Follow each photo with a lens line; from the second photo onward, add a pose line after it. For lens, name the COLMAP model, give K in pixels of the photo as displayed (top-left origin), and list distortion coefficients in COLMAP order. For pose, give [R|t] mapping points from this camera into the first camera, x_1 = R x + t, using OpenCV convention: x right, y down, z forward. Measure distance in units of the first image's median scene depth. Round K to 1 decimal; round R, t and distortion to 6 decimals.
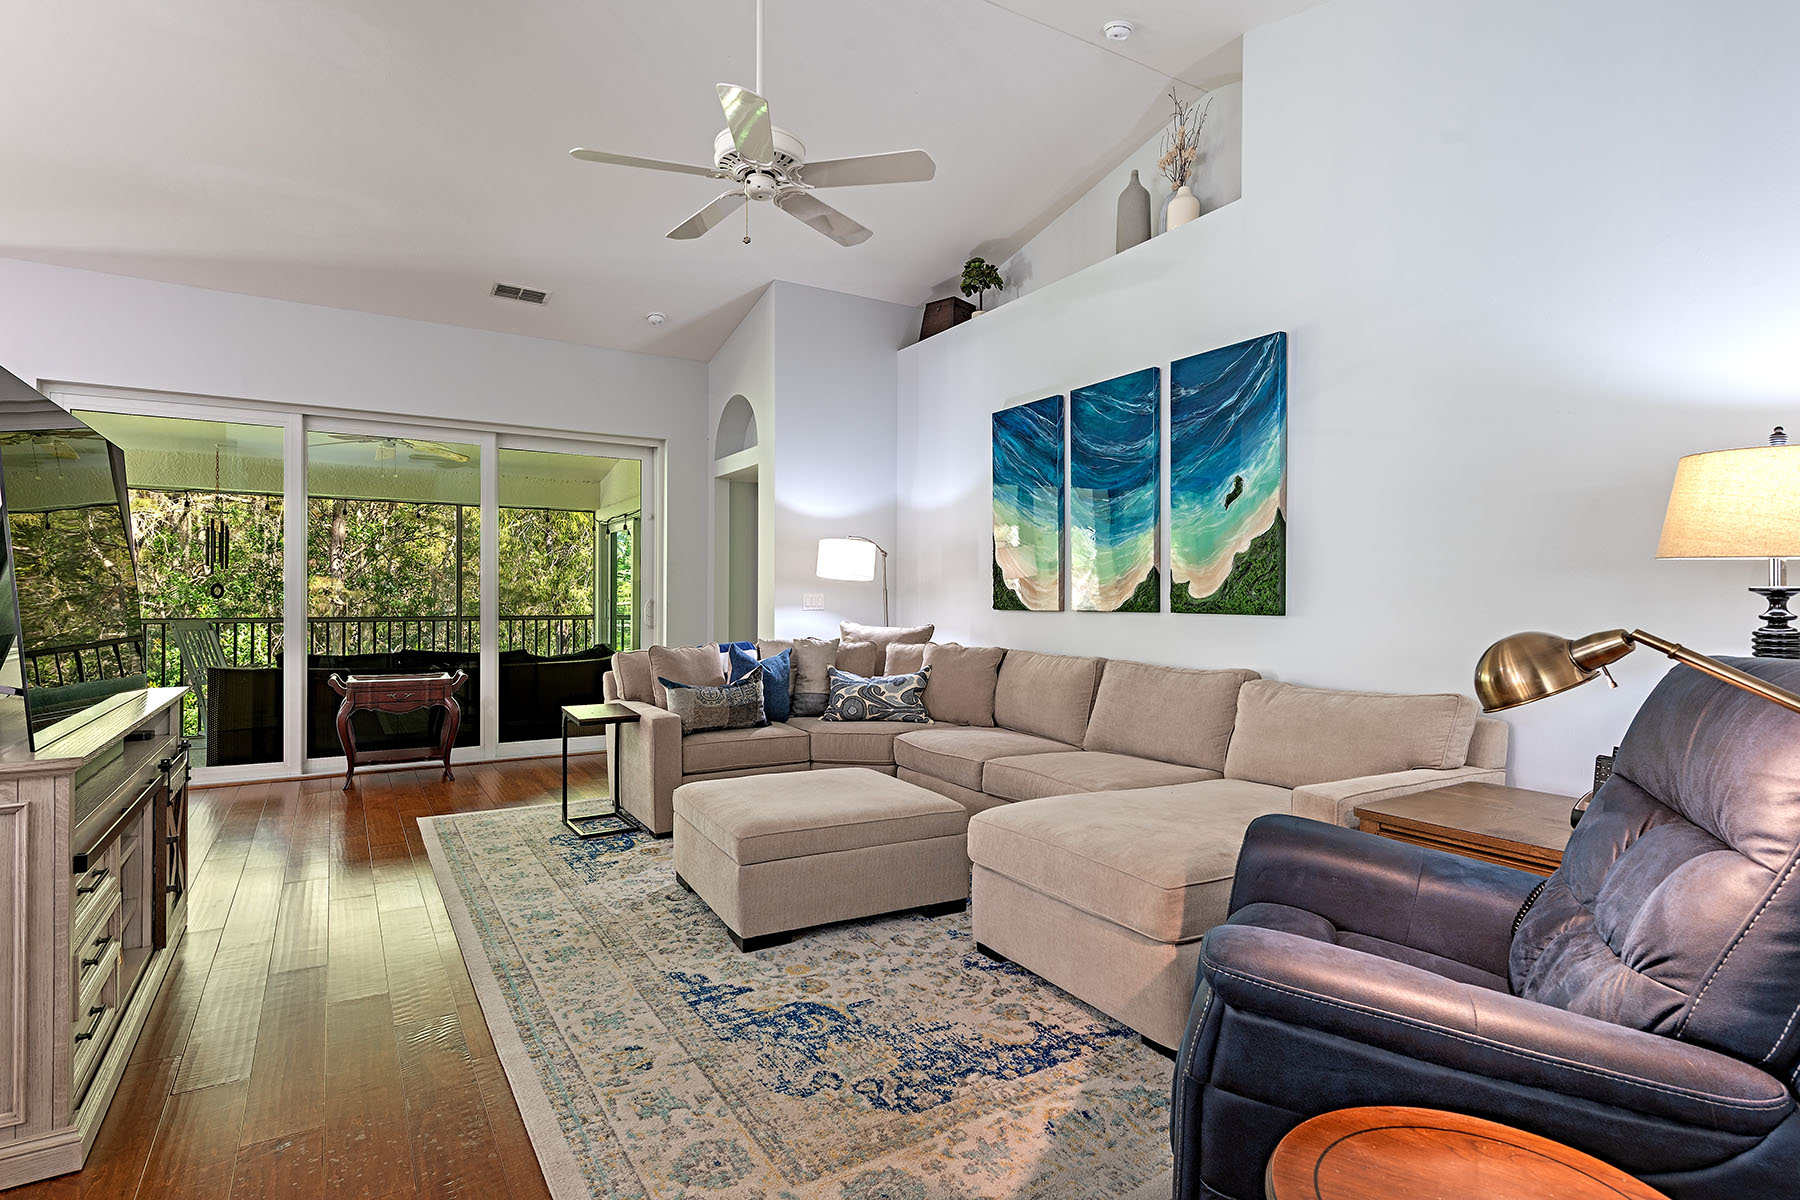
lens RADIAL K [[921.3, 0, 901.6], [0, 921.3, 594.5], [0, 0, 1]] dist [0.006574, 0.000669]
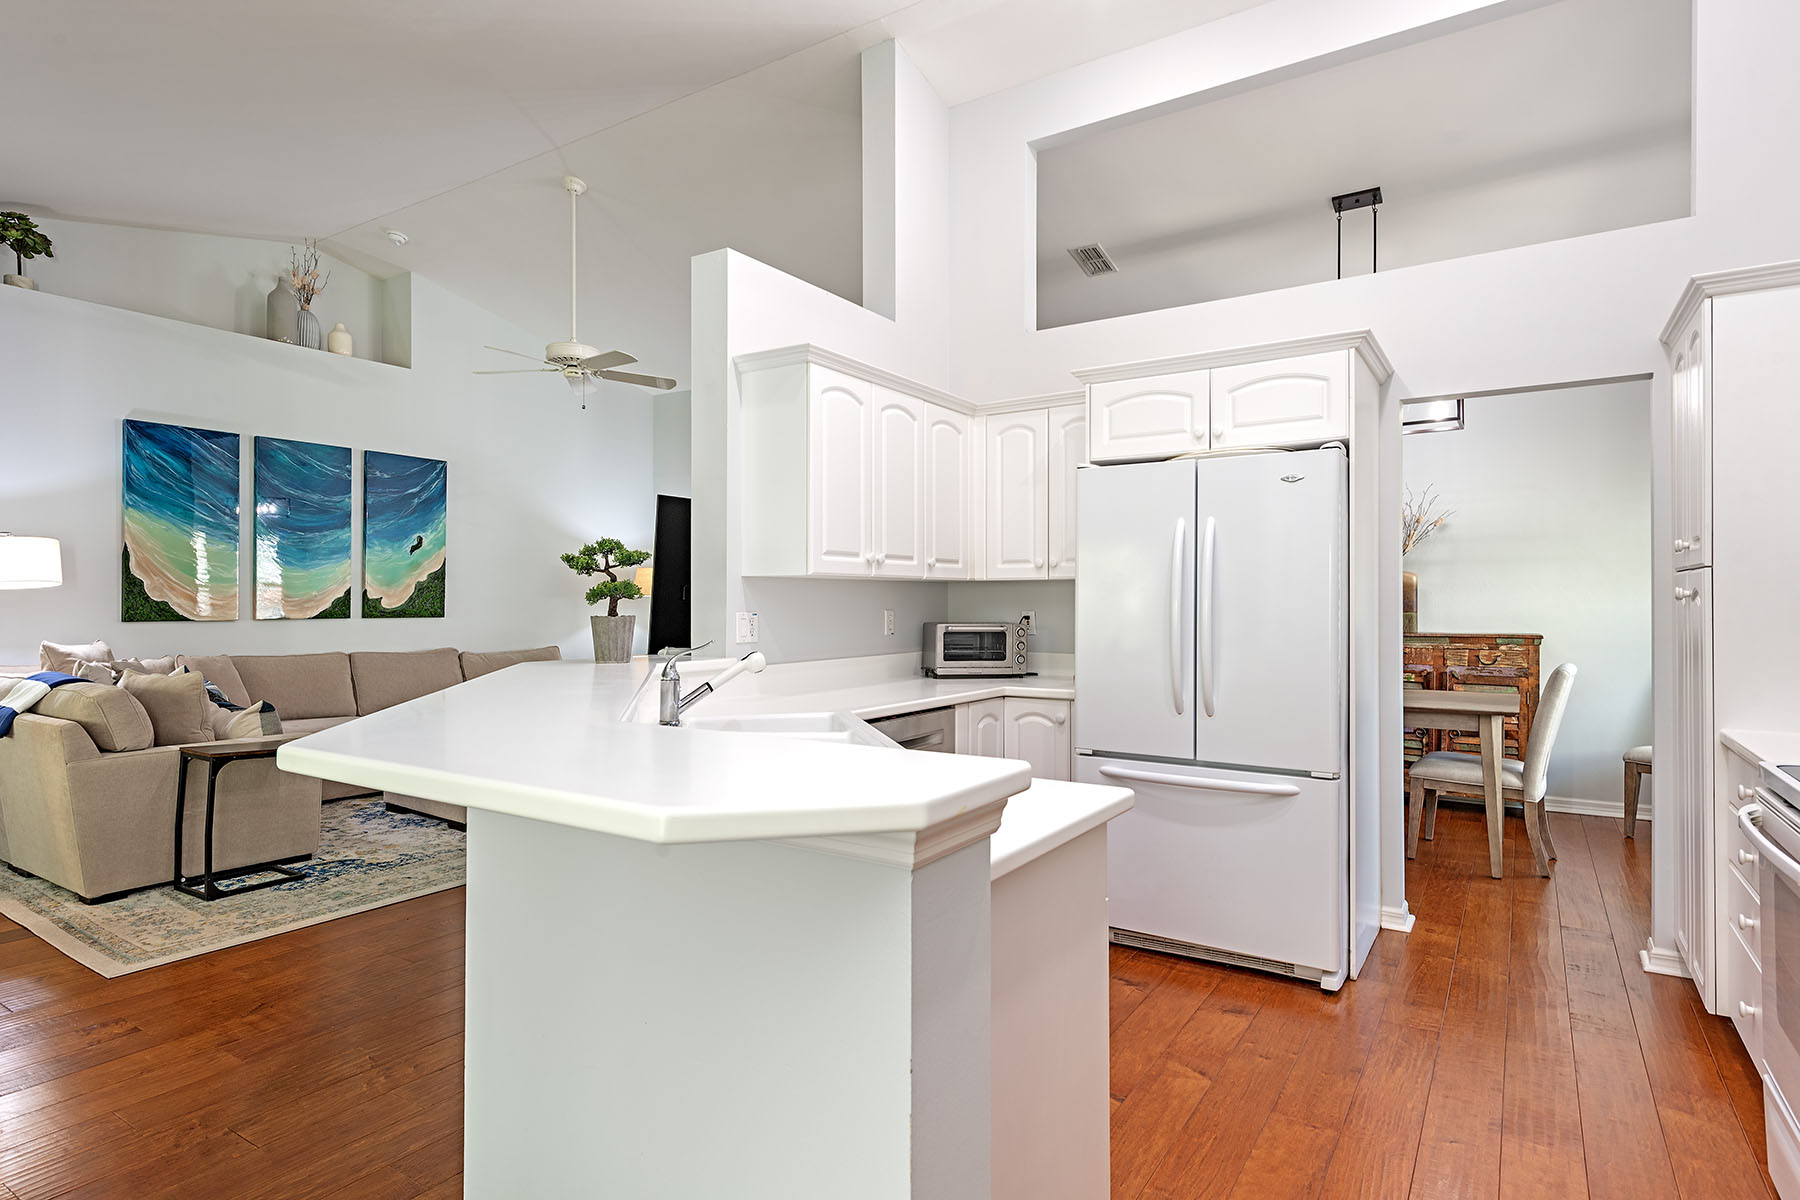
lens RADIAL K [[921.3, 0, 896.3], [0, 921.3, 600.4], [0, 0, 1]] dist [0.006574, 0.000669]
pose [[-0.430567, 0.003578, 0.902552, -1.432725], [-0.001447, 0.999988, -0.004654, -0.003030], [-0.902557, -0.003310, -0.430557, 0.872204]]
